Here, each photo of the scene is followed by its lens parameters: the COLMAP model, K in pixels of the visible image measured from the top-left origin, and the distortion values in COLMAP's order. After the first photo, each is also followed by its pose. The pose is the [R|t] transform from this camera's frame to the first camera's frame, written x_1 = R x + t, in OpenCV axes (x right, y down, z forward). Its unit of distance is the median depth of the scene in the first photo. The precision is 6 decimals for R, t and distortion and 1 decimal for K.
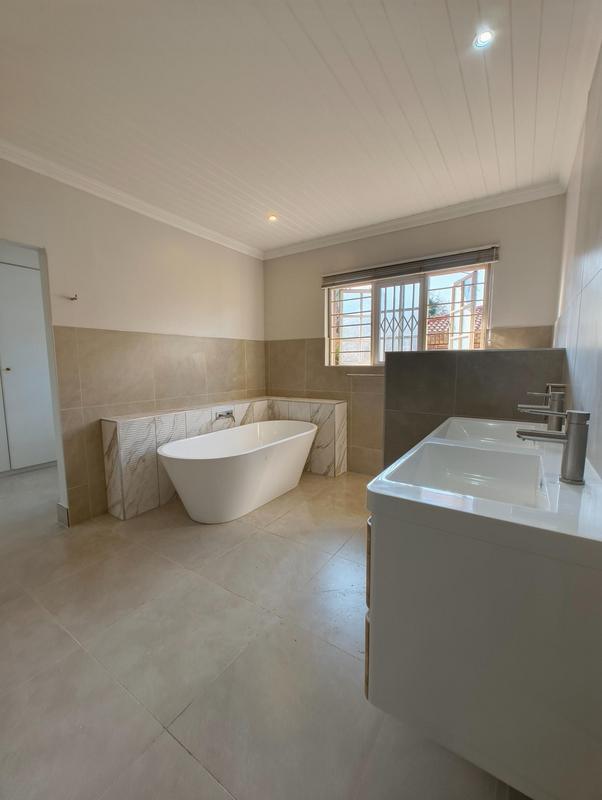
lens RADIAL K [[336.1, 0, 294.1], [0, 336.1, 398.8], [0, 0, 1]] dist [0.008784, 0.002906]
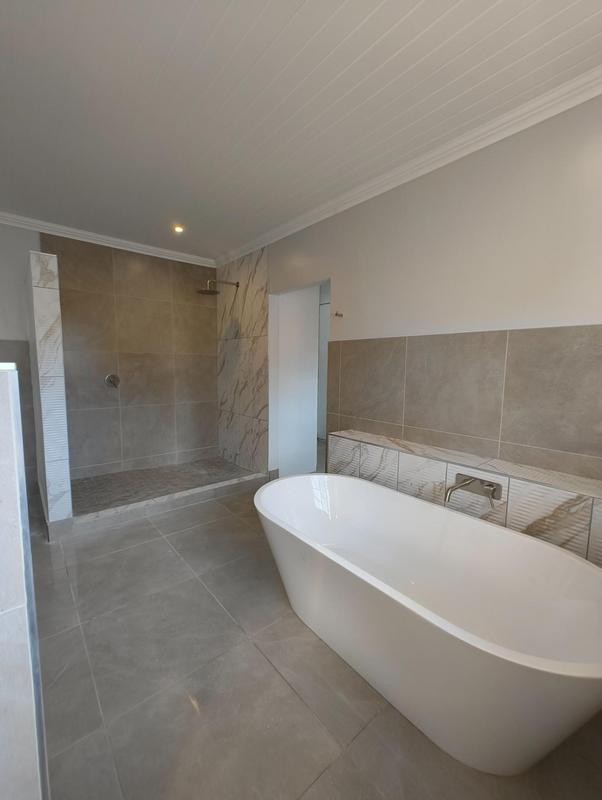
lens RADIAL K [[336.1, 0, 295.8], [0, 336.1, 399.0], [0, 0, 1]] dist [0.008784, 0.002906]
pose [[-0.279246, 0.091573, -0.955843, 0.399575], [-0.123311, 0.983780, 0.130274, -0.134880], [0.952269, 0.154244, -0.263424, 1.049143]]
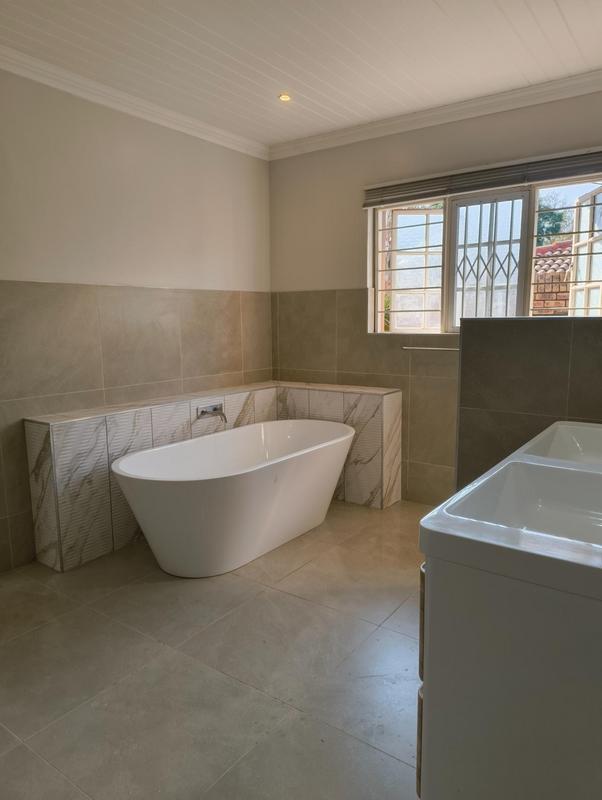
lens RADIAL K [[557.3, 0, 298.3], [0, 557.3, 398.5], [0, 0, 1]] dist [0.044884, -0.028722]
pose [[0.999483, 0.001862, -0.032093, -0.005071], [-0.000773, 0.999424, 0.033913, -0.016665], [0.032137, -0.033871, 0.998909, -0.070567]]
